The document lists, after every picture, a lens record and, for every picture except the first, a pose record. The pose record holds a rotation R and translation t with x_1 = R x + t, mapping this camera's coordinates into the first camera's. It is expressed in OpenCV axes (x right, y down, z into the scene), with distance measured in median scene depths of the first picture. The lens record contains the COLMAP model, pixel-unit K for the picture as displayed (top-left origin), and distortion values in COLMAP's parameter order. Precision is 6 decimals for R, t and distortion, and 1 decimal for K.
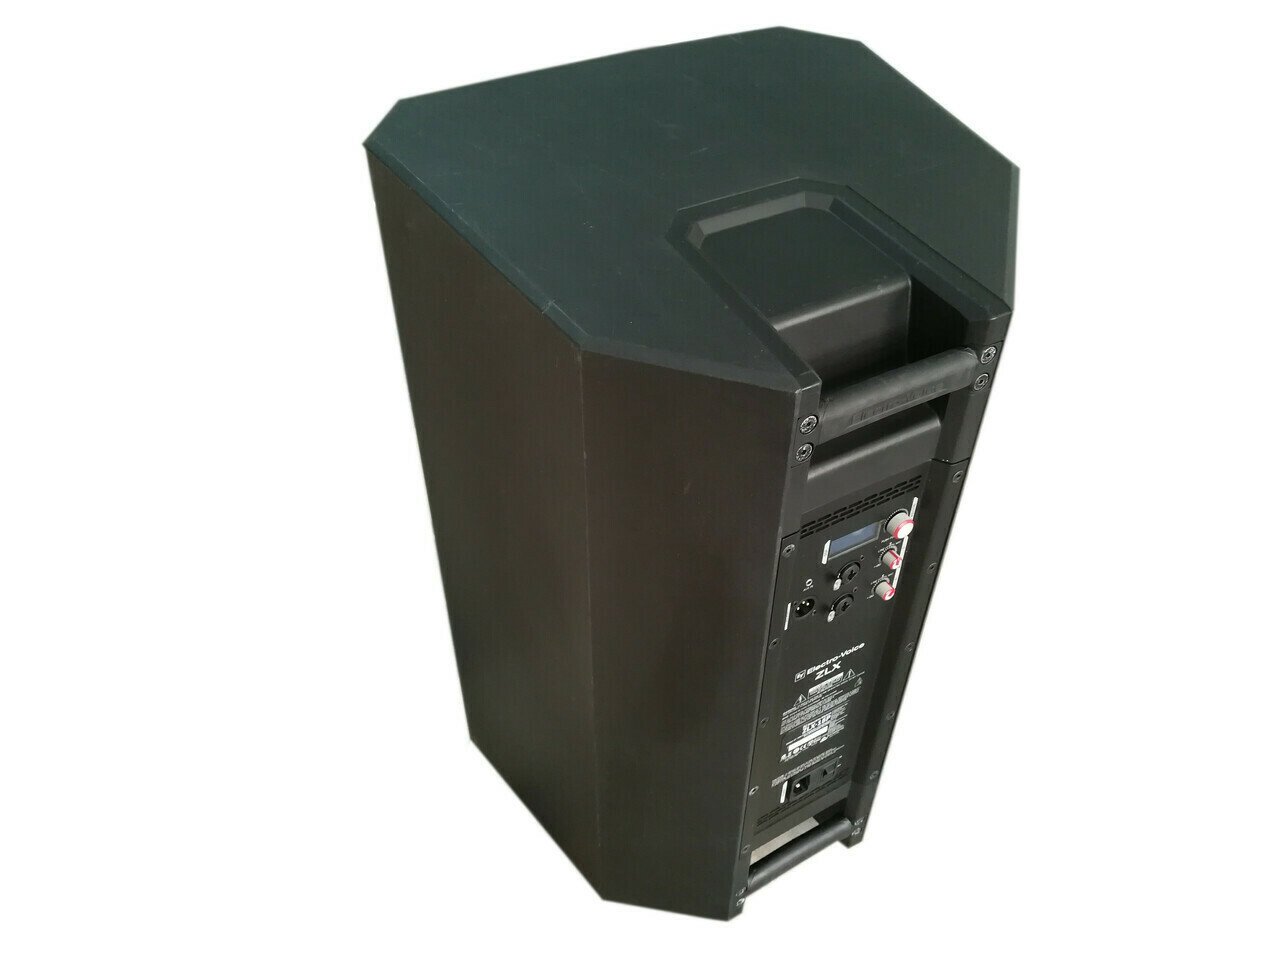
lens RADIAL K [[1008.4, 0, 640.0], [0, 1008.4, 480.0], [0, 0, 1]] dist [-0.004320, -0.009482]
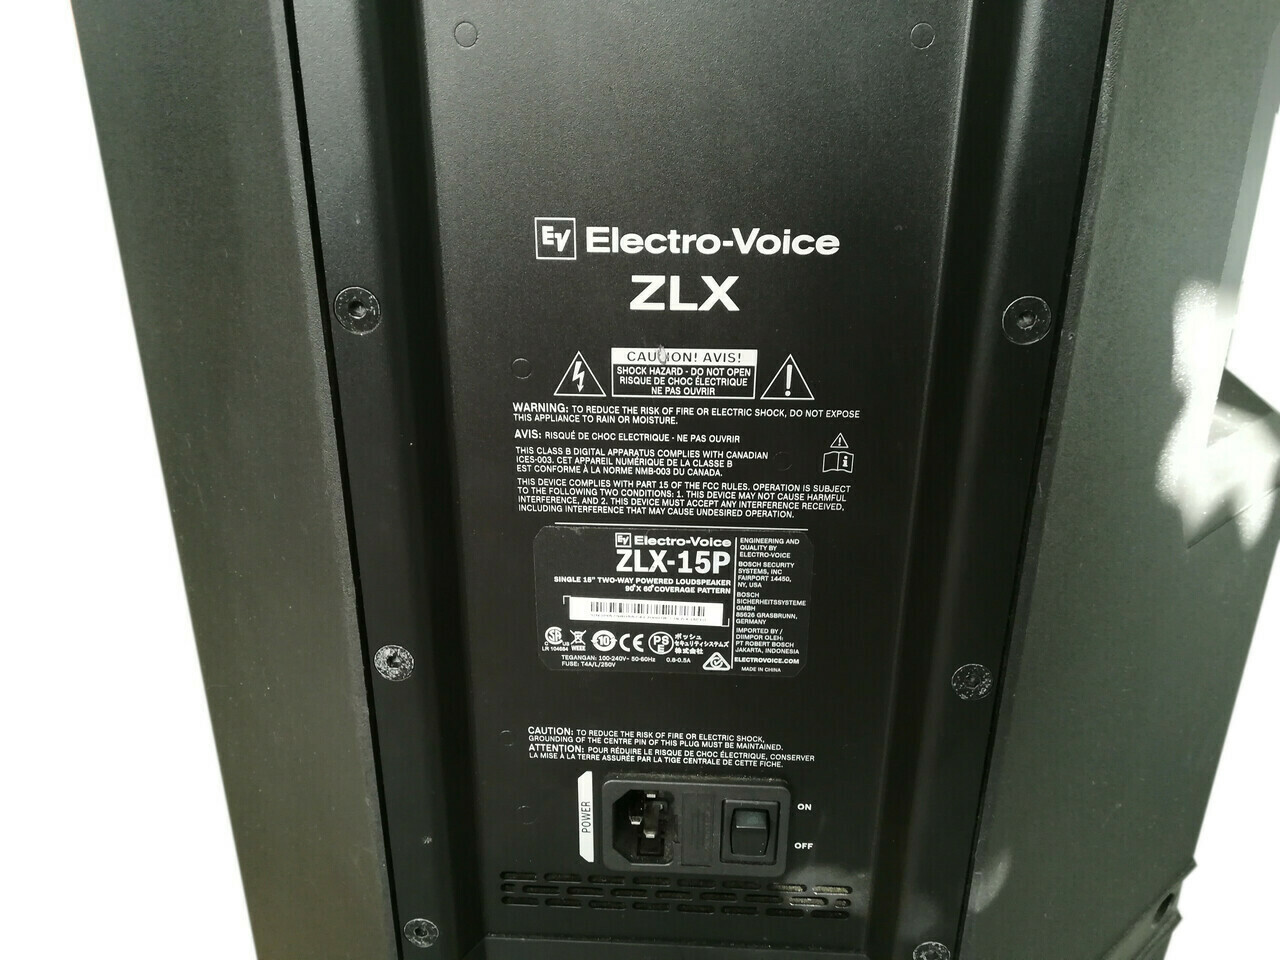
lens RADIAL K [[1008.4, 0, 640.0], [0, 1008.4, 480.0], [0, 0, 1]] dist [-0.004320, -0.009482]
pose [[0.829689, 0.210632, -0.516963, 0.336765], [-0.360878, 0.908927, -0.208849, 0.302351], [0.425892, 0.359840, 0.830139, 0.771074]]
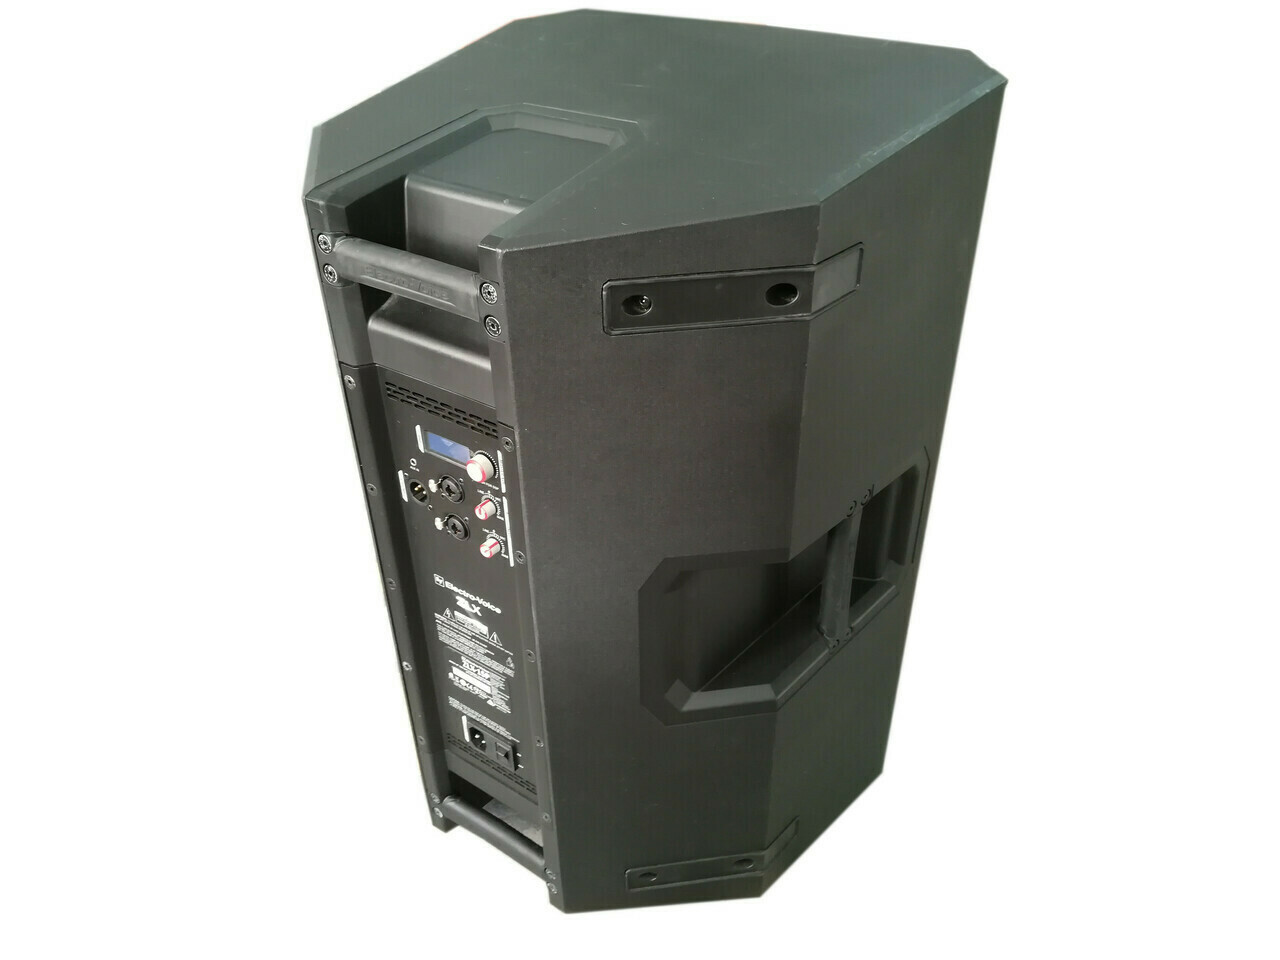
lens RADIAL K [[1008.4, 0, 640.0], [0, 1008.4, 480.0], [0, 0, 1]] dist [-0.004320, -0.009482]
pose [[0.410174, 0.499413, -0.763115, 0.936849], [-0.580757, 0.788189, 0.203666, -0.202123], [0.703192, 0.359646, 0.613332, 0.472595]]
